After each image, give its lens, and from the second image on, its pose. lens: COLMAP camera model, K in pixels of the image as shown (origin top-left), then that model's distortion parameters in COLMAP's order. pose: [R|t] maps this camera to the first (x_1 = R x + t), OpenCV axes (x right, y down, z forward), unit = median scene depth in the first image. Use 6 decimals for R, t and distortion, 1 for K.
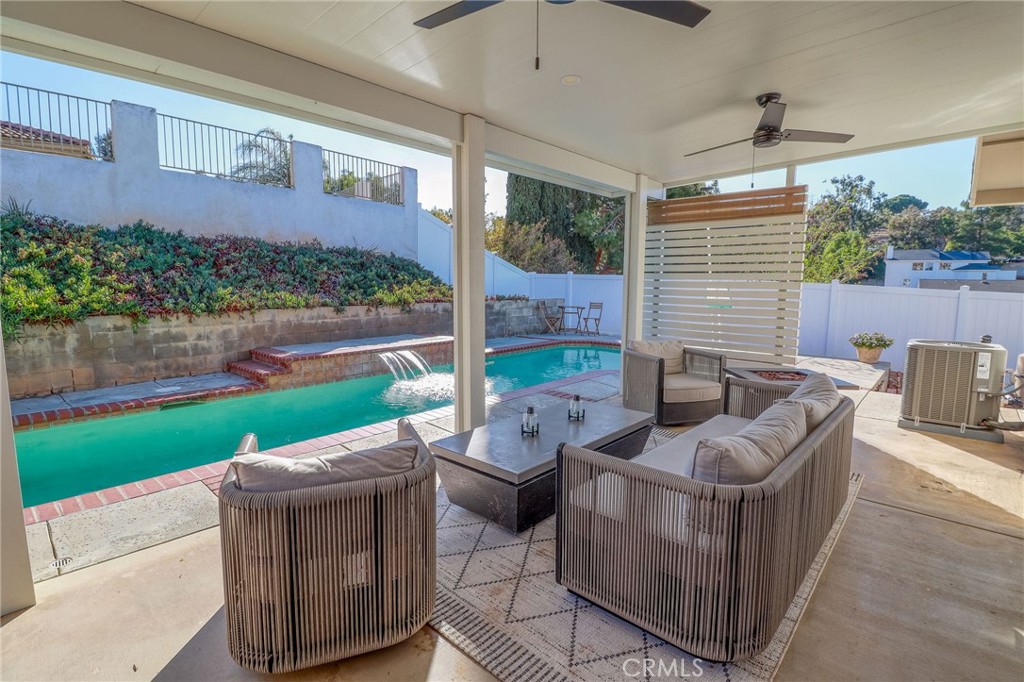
lens RADIAL K [[473.3, 0, 513.0], [0, 473.3, 335.8], [0, 0, 1]] dist [-0.012503, -0.007086]
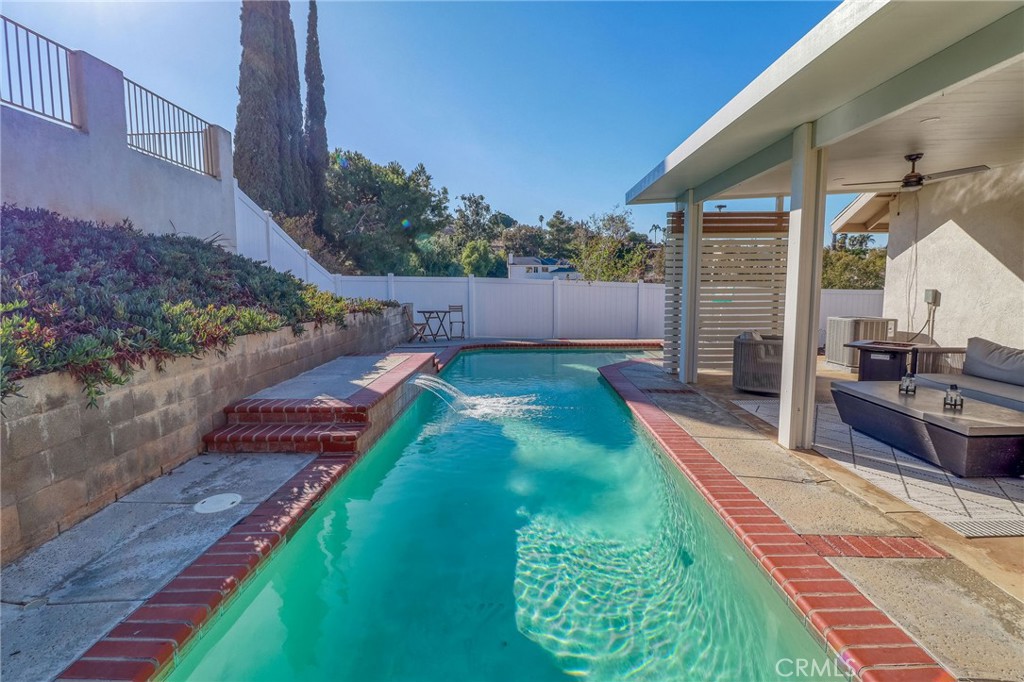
lens RADIAL K [[473.3, 0, 513.5], [0, 473.3, 336.6], [0, 0, 1]] dist [-0.012503, -0.007086]
pose [[0.767033, -0.083489, 0.636152, -0.682860], [0.085652, 0.995947, 0.027434, -0.045335], [-0.635865, 0.033445, 0.771076, 0.340443]]
